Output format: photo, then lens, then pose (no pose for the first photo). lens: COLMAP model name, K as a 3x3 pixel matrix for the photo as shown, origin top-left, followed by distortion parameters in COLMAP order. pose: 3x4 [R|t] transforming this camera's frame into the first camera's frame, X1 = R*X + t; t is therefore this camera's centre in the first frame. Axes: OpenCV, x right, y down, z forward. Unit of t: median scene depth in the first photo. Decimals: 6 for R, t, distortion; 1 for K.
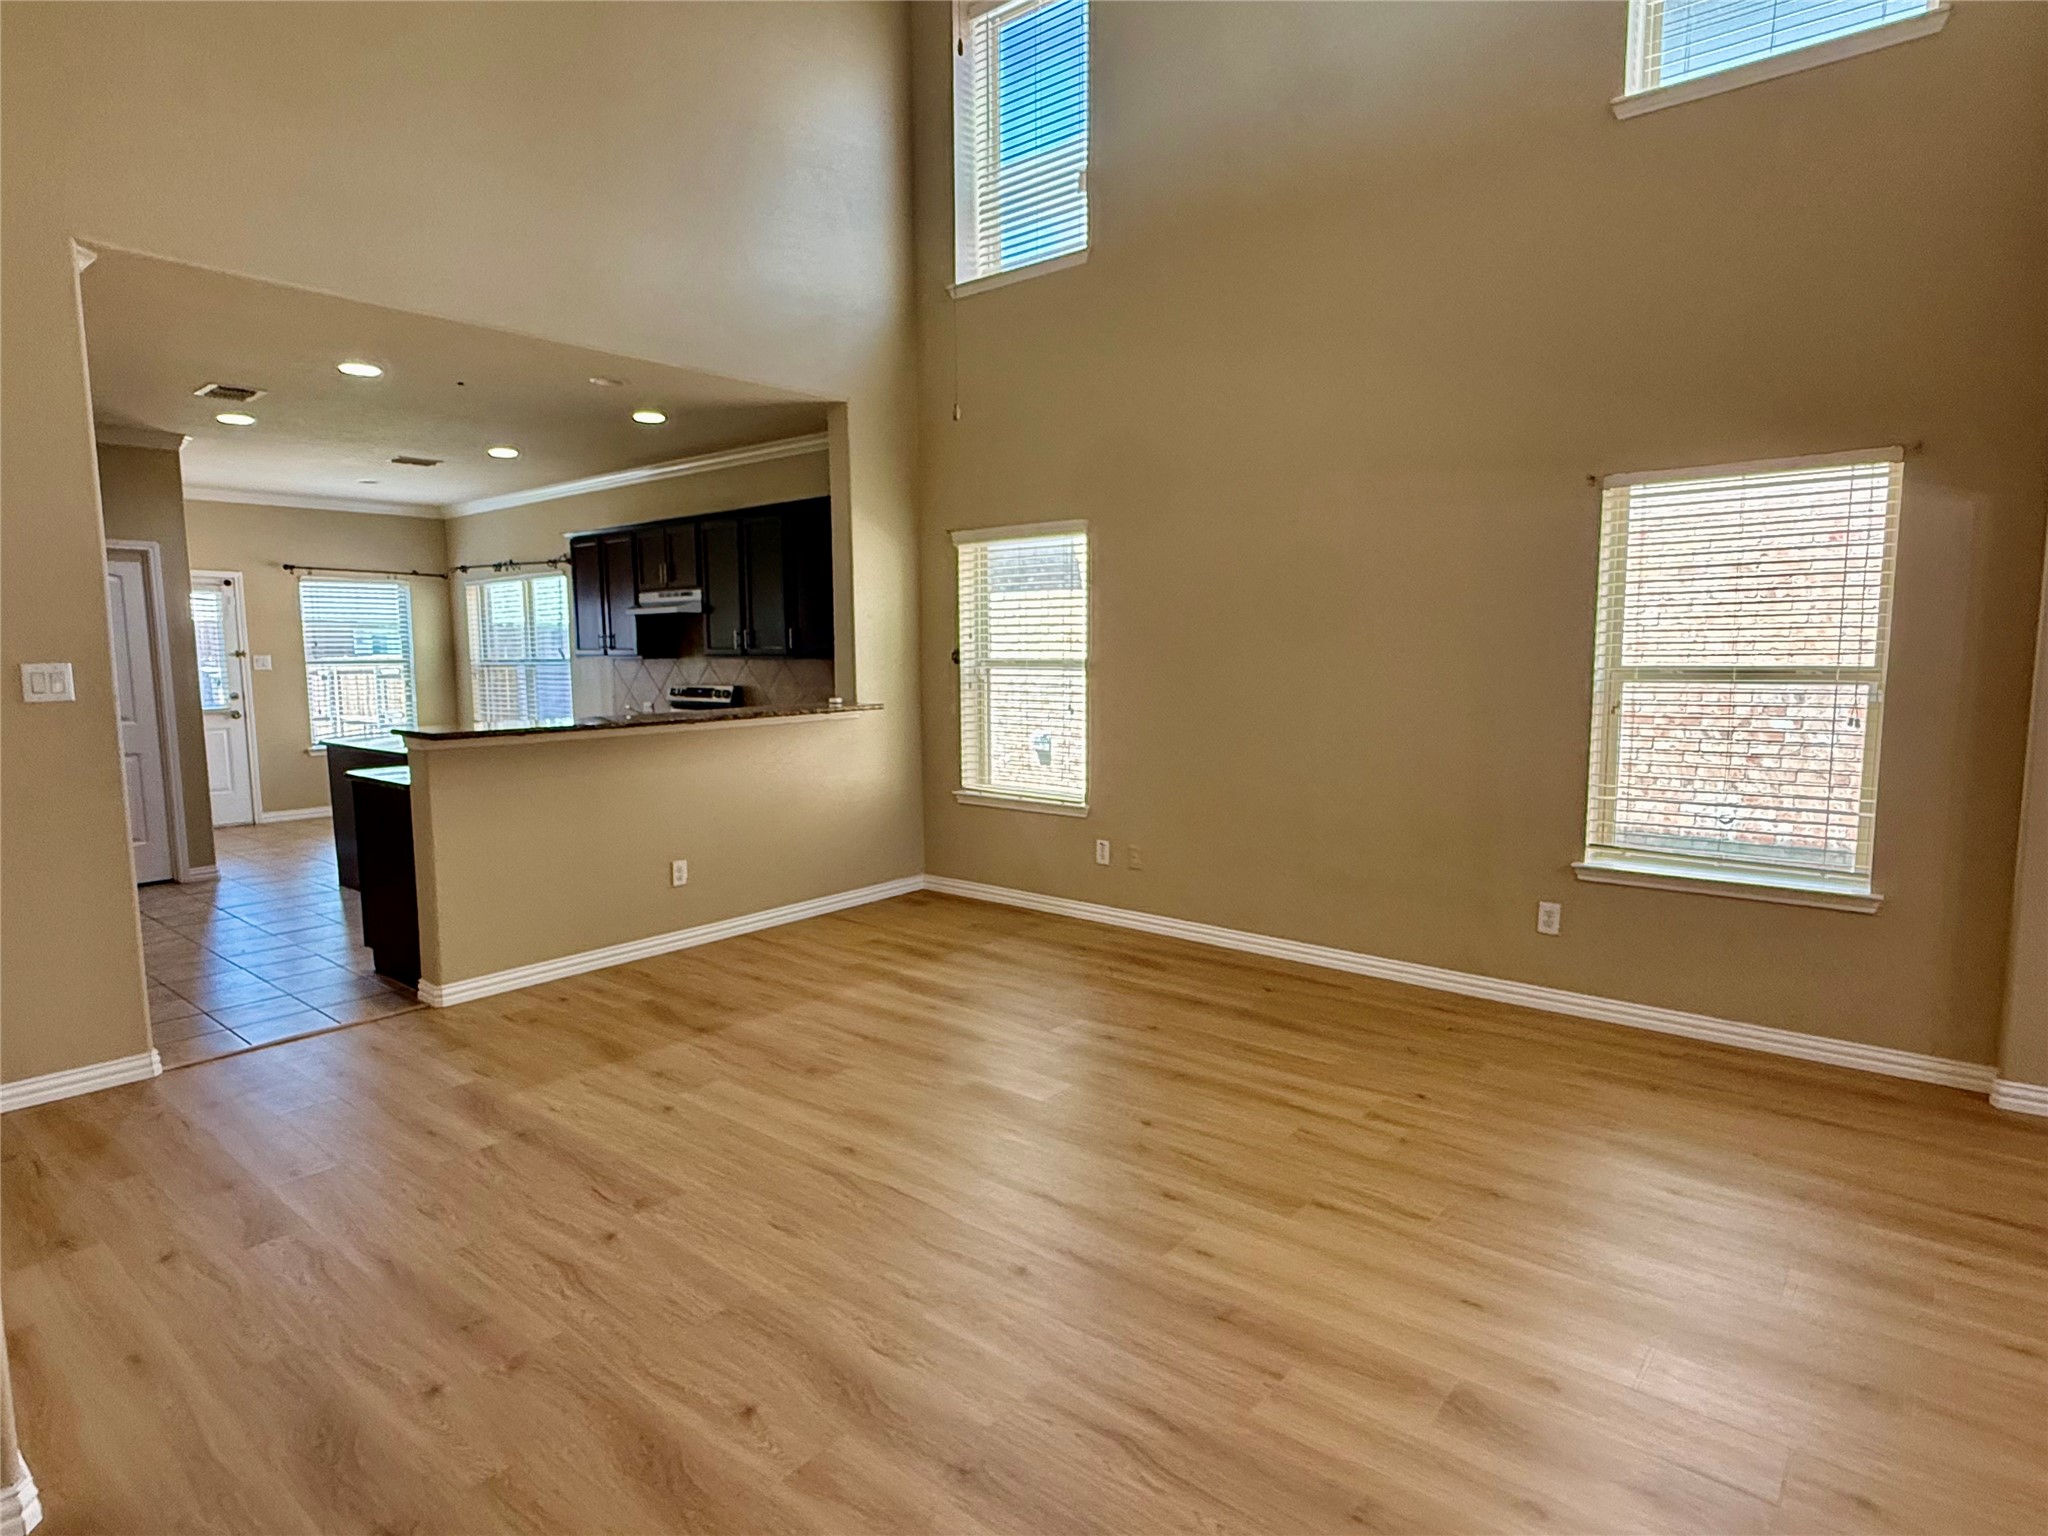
lens RADIAL K [[1120.2, 0, 1020.3], [0, 1120.2, 772.6], [0, 0, 1]] dist [0.002112, 0.001624]
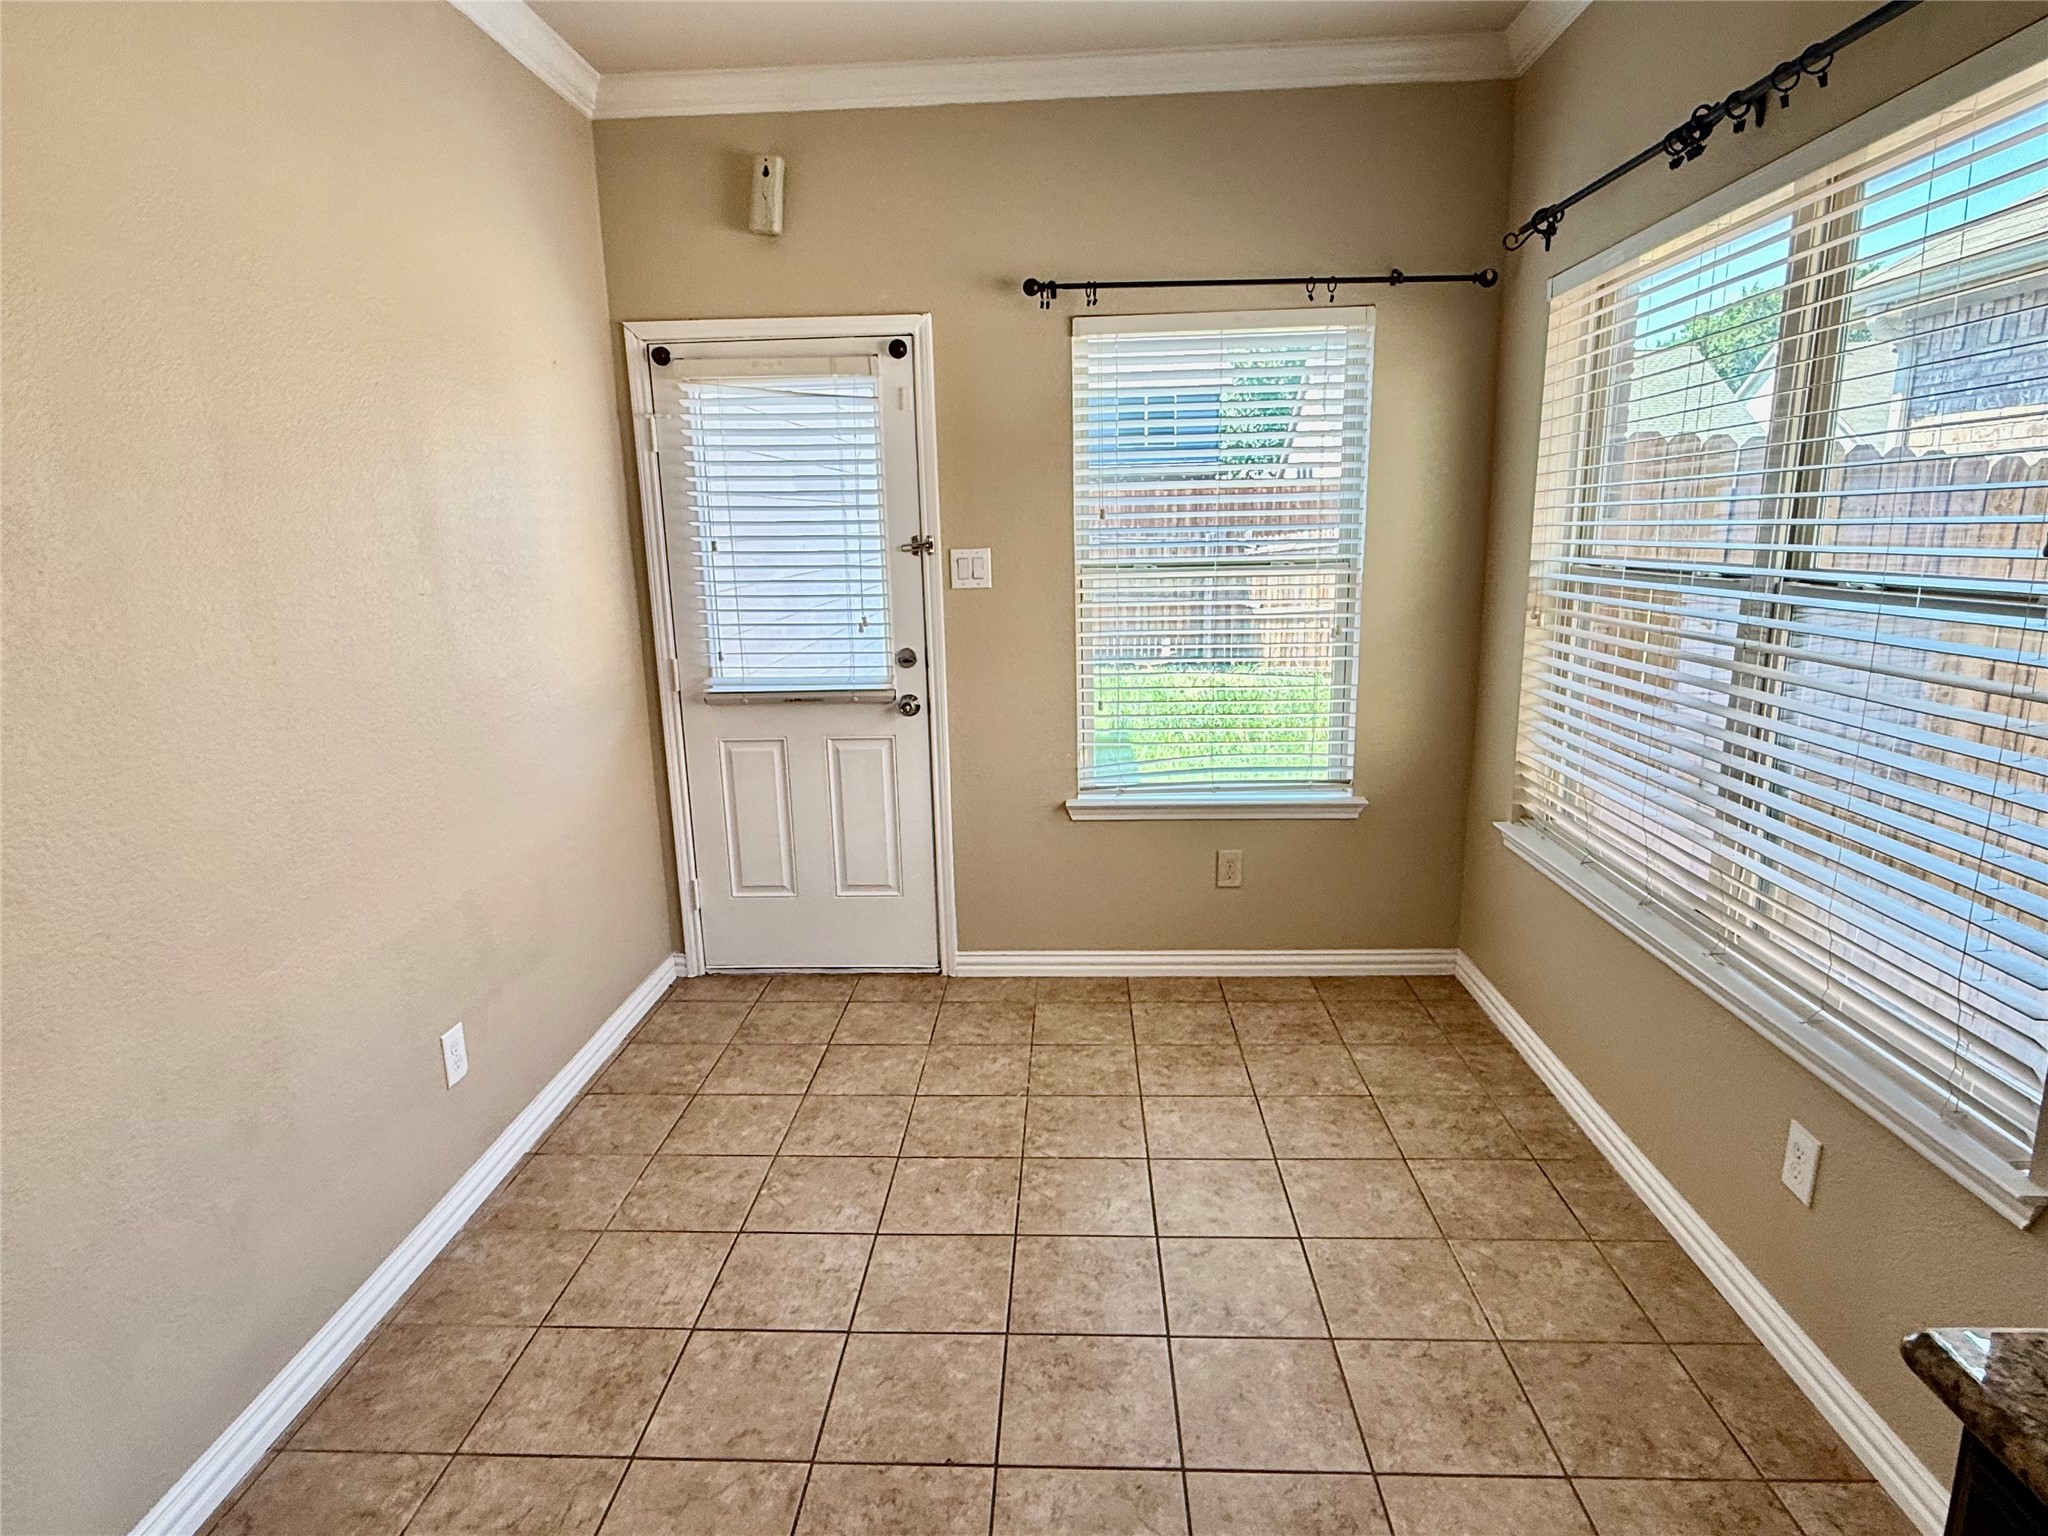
lens RADIAL K [[1118.7, 0, 1018.8], [0, 1118.7, 776.9], [0, 0, 1]] dist [-0.000986, -0.000009]
pose [[0.600959, 0.172551, -0.780432, -0.392205], [-0.072236, 0.984149, 0.161967, -0.098029], [0.796009, -0.040960, 0.603898, 0.842639]]
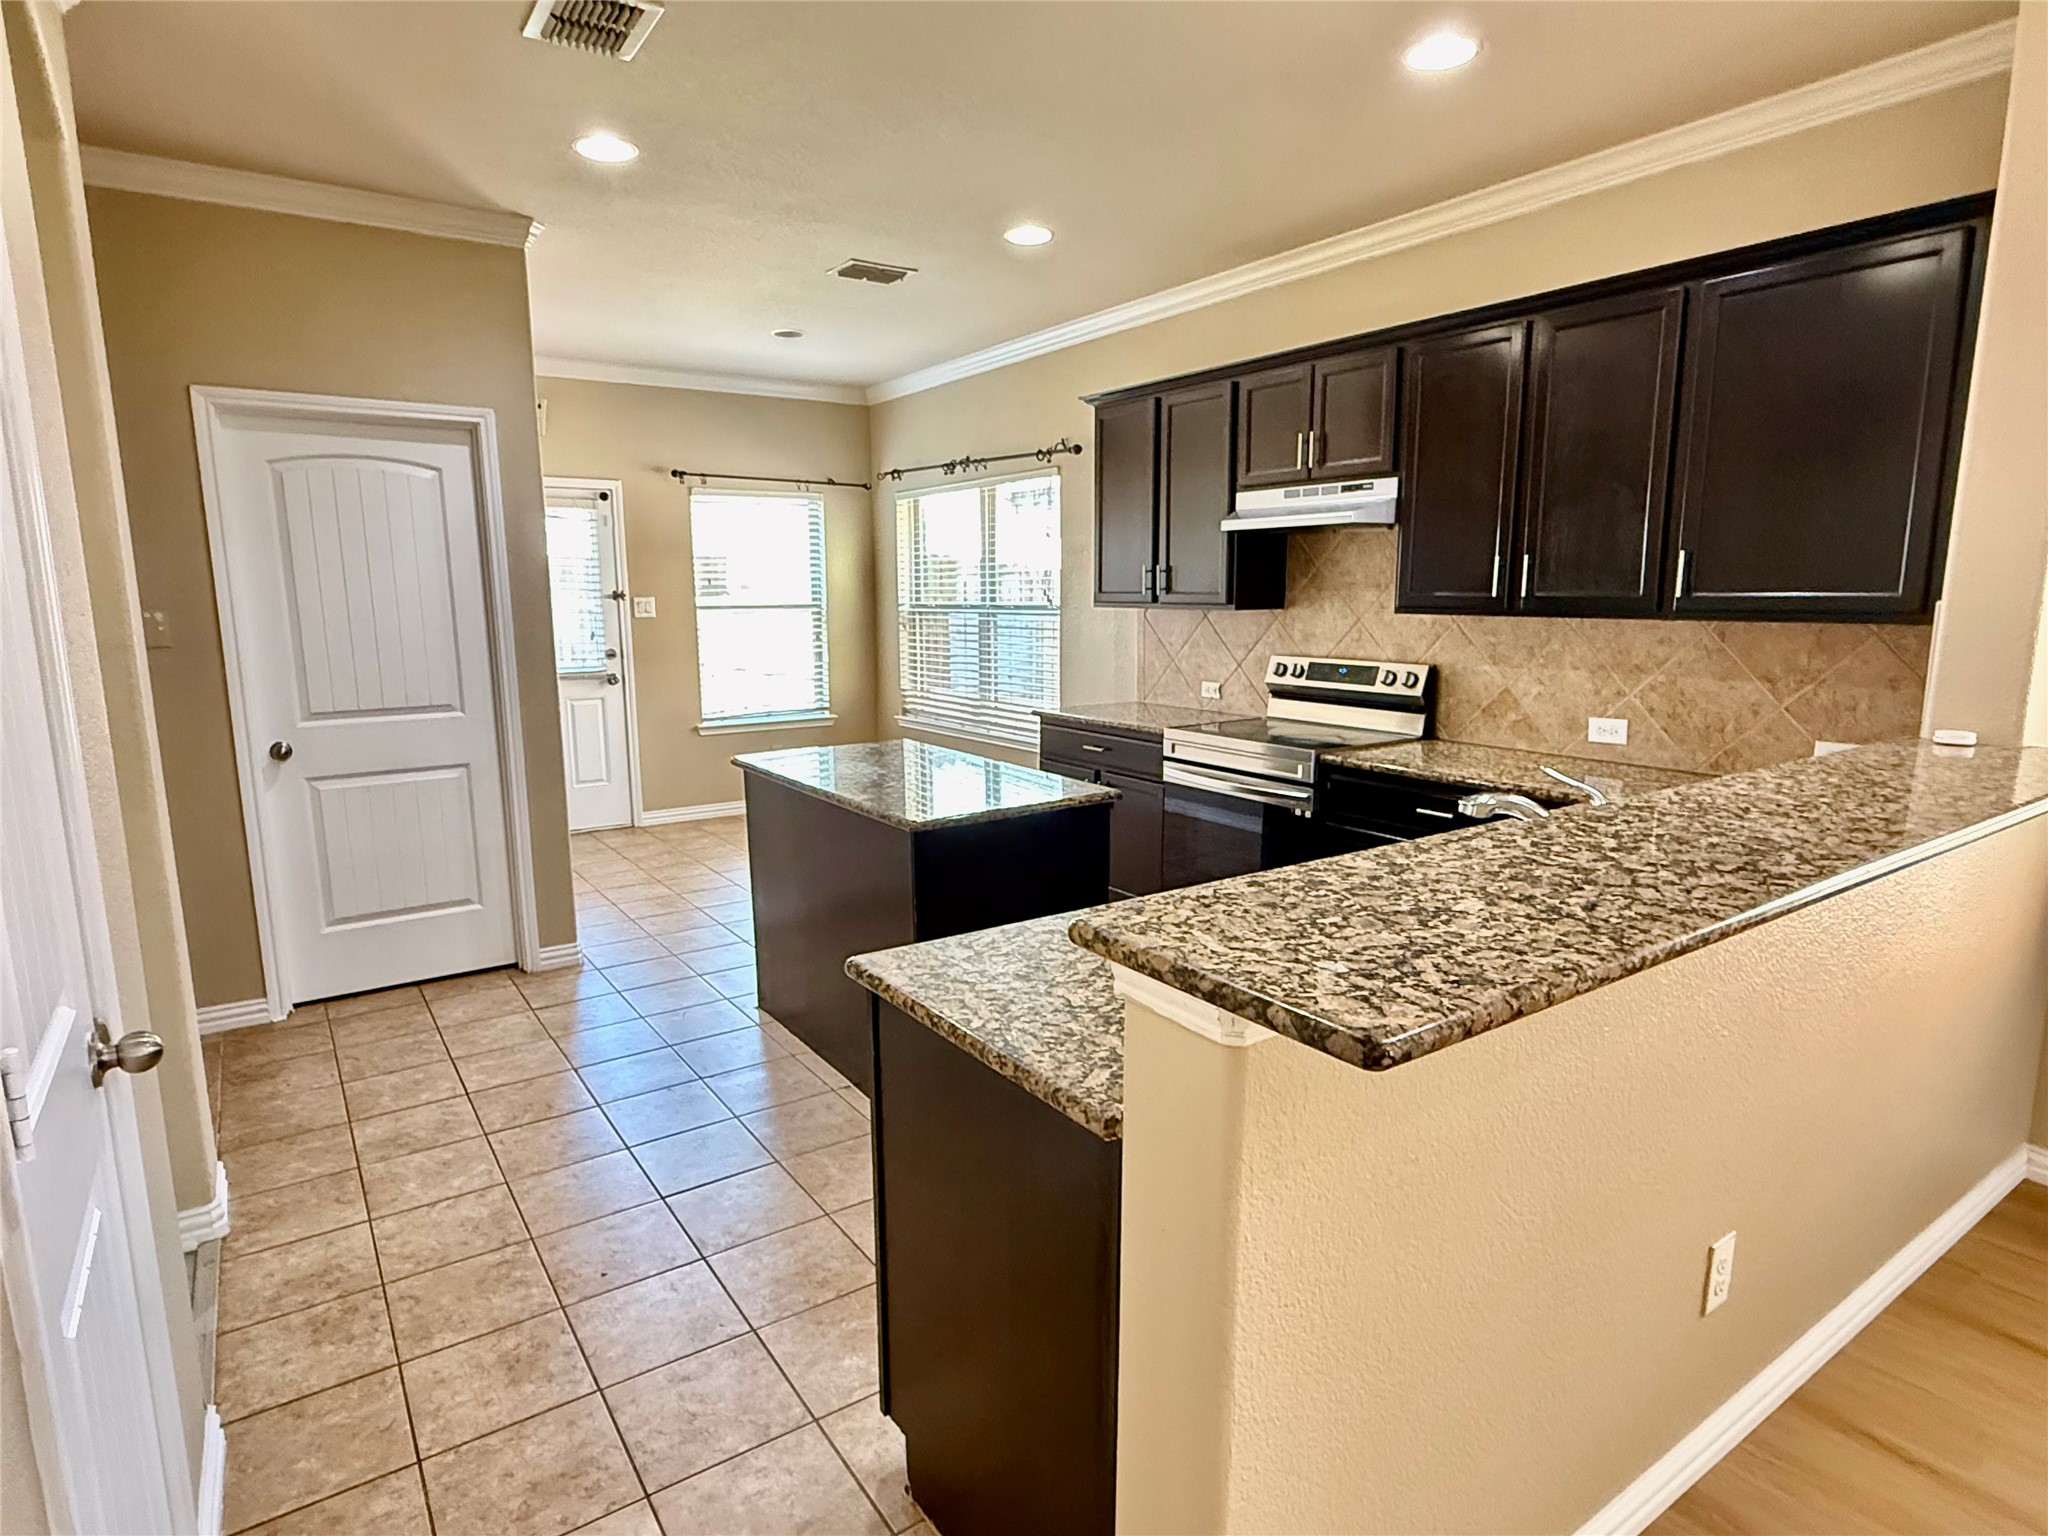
lens RADIAL K [[1118.7, 0, 1018.8], [0, 1118.7, 776.9], [0, 0, 1]] dist [-0.000986, -0.000009]
pose [[0.963087, 0.048802, -0.264730, -0.262577], [-0.032573, 0.997330, 0.065352, -0.046967], [0.267212, -0.054316, 0.962106, 0.387344]]
